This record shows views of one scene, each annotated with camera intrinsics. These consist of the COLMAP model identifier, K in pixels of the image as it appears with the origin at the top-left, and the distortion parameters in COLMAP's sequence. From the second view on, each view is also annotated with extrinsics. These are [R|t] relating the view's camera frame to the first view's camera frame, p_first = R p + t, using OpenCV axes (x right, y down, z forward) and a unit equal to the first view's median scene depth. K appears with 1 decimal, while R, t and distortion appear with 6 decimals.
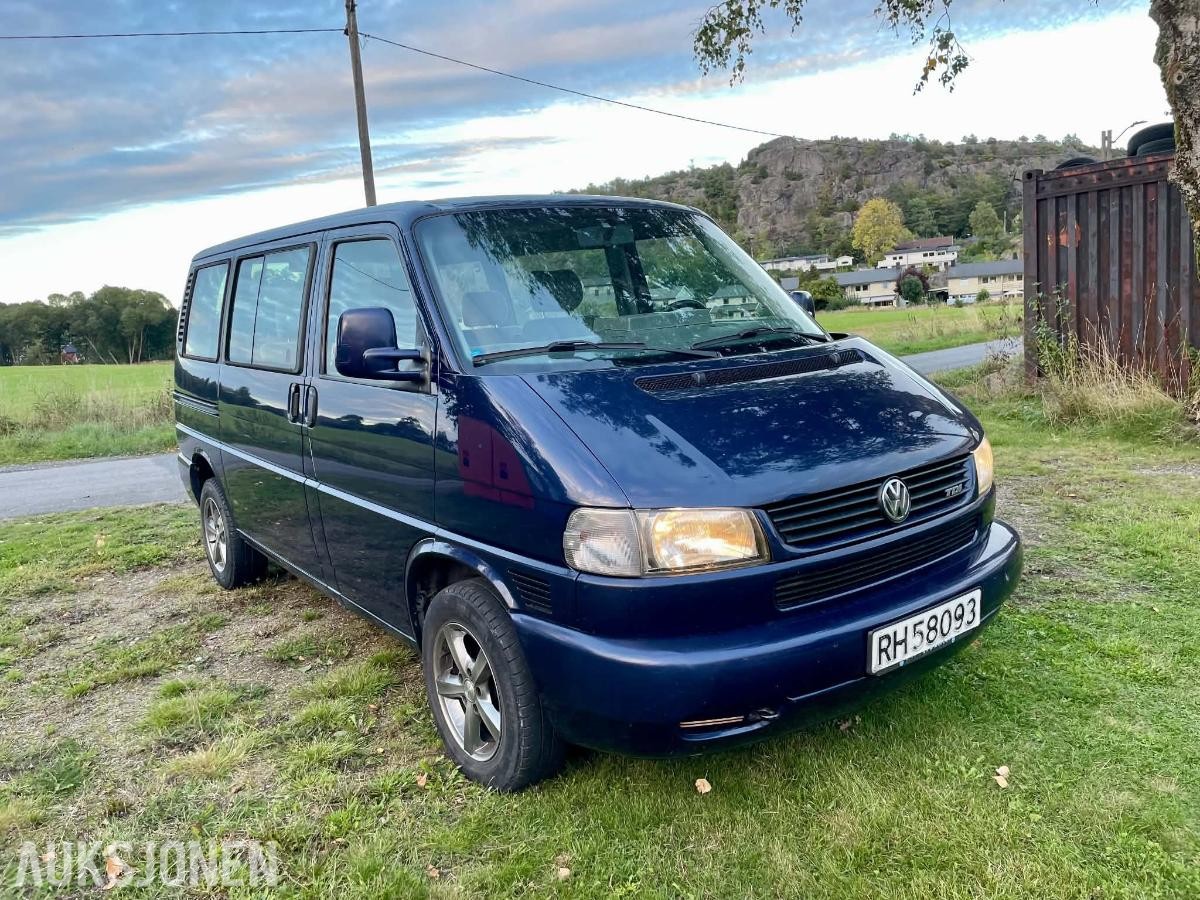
lens RADIAL K [[909.1, 0, 602.5], [0, 909.1, 429.0], [0, 0, 1]] dist [0.097072, -0.123641]
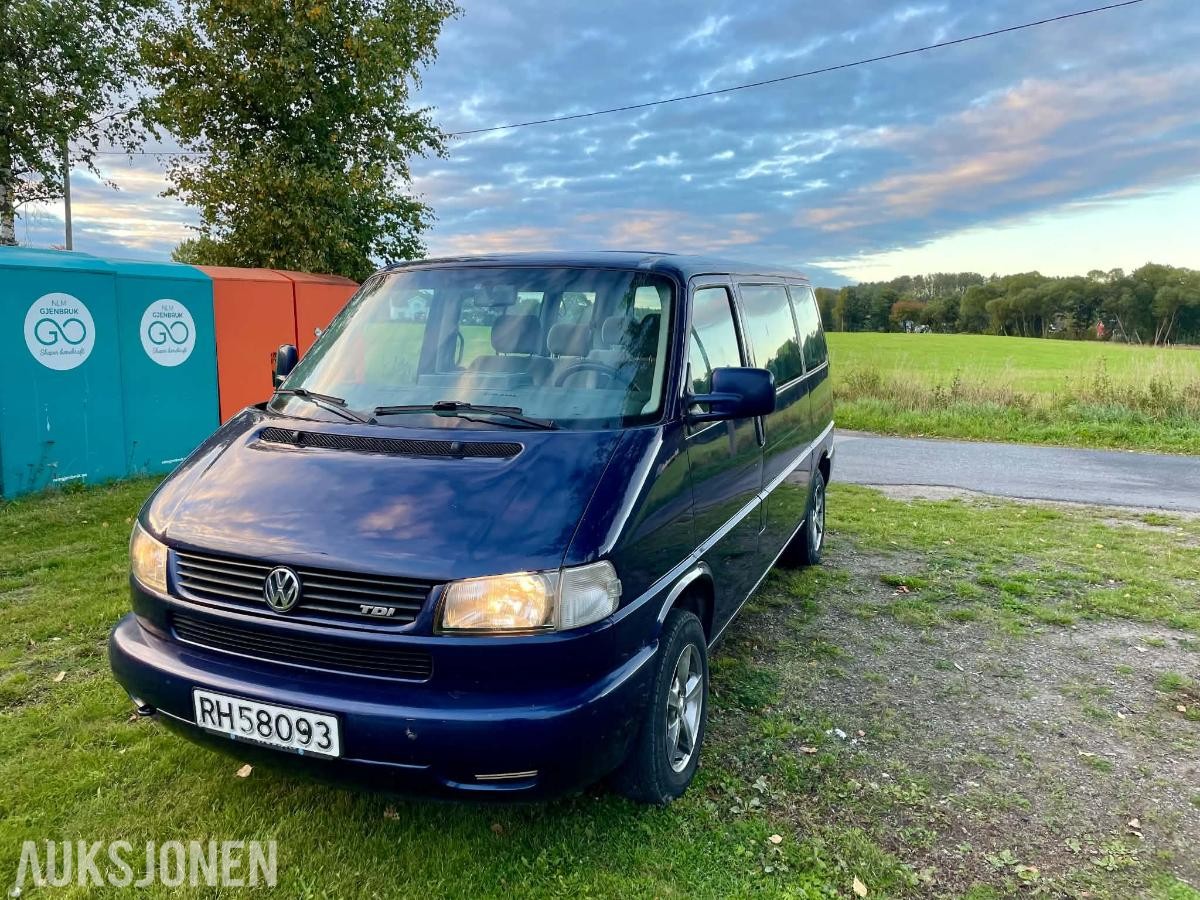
lens RADIAL K [[908.2, 0, 596.7], [0, 908.2, 422.3], [0, 0, 1]] dist [0.097116, -0.125657]
pose [[0.509286, 0.170115, -0.843616, 1.144998], [-0.153772, 0.982481, 0.105286, -0.229262], [0.846748, 0.076104, 0.526523, 0.644230]]
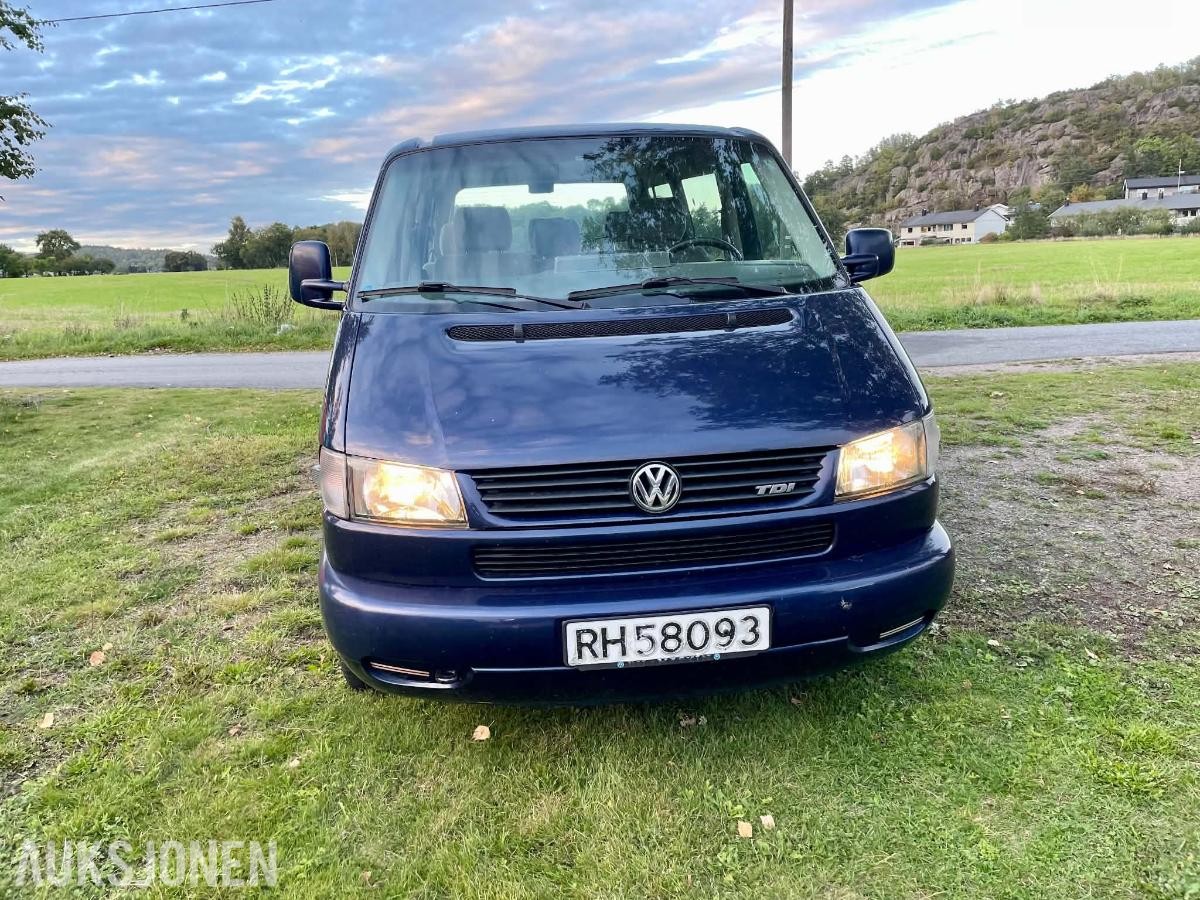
lens RADIAL K [[914.1, 0, 590.6], [0, 914.1, 426.3], [0, 0, 1]] dist [0.094270, -0.132378]
pose [[0.857894, 0.131867, -0.496618, 0.601839], [-0.083809, 0.989476, 0.117959, -0.068975], [0.506946, -0.059575, 0.859916, 0.184087]]
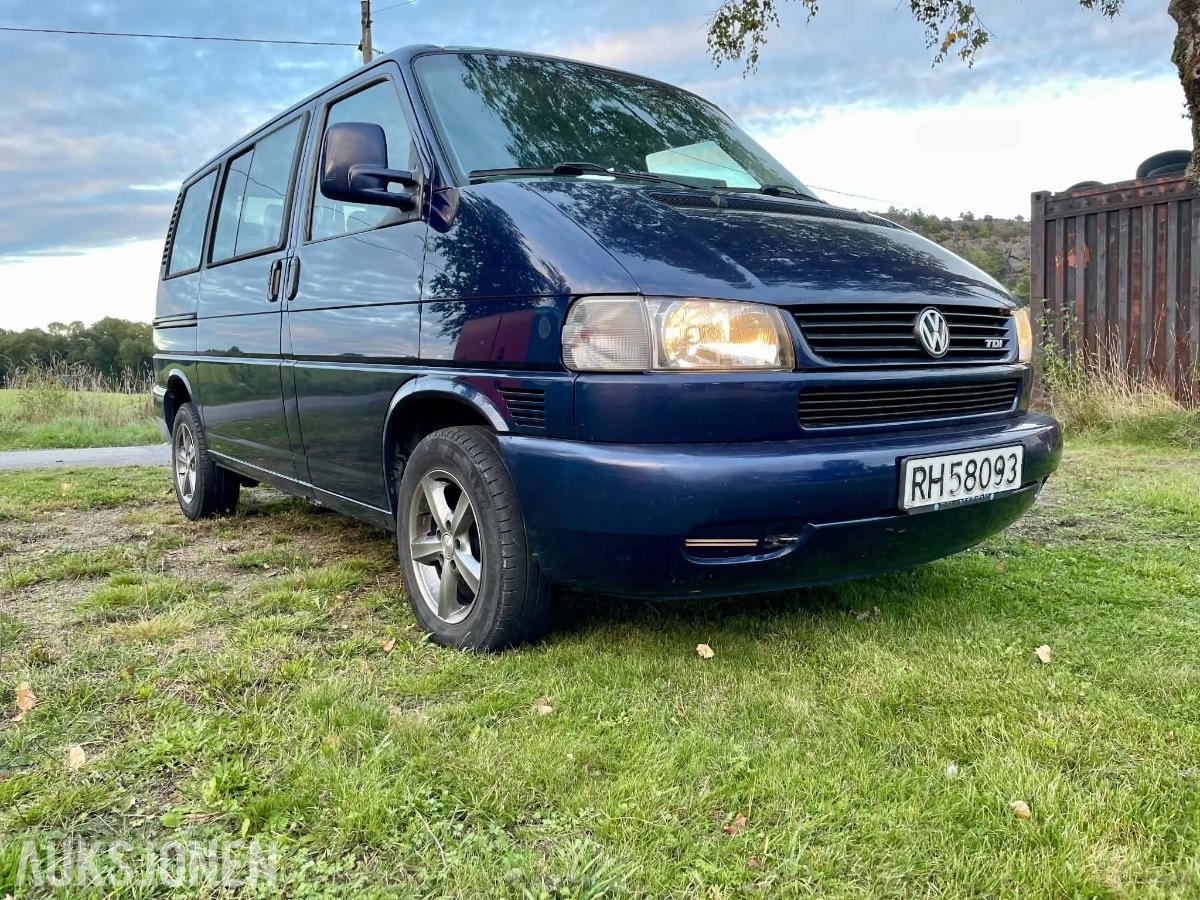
lens RADIAL K [[909.1, 0, 602.5], [0, 909.1, 429.0], [0, 0, 1]] dist [0.097072, -0.123641]
pose [[0.998970, 0.044998, 0.005909, -0.004064], [-0.044562, 0.997194, -0.060159, 0.207102], [-0.008600, 0.059834, 0.998171, 0.096222]]
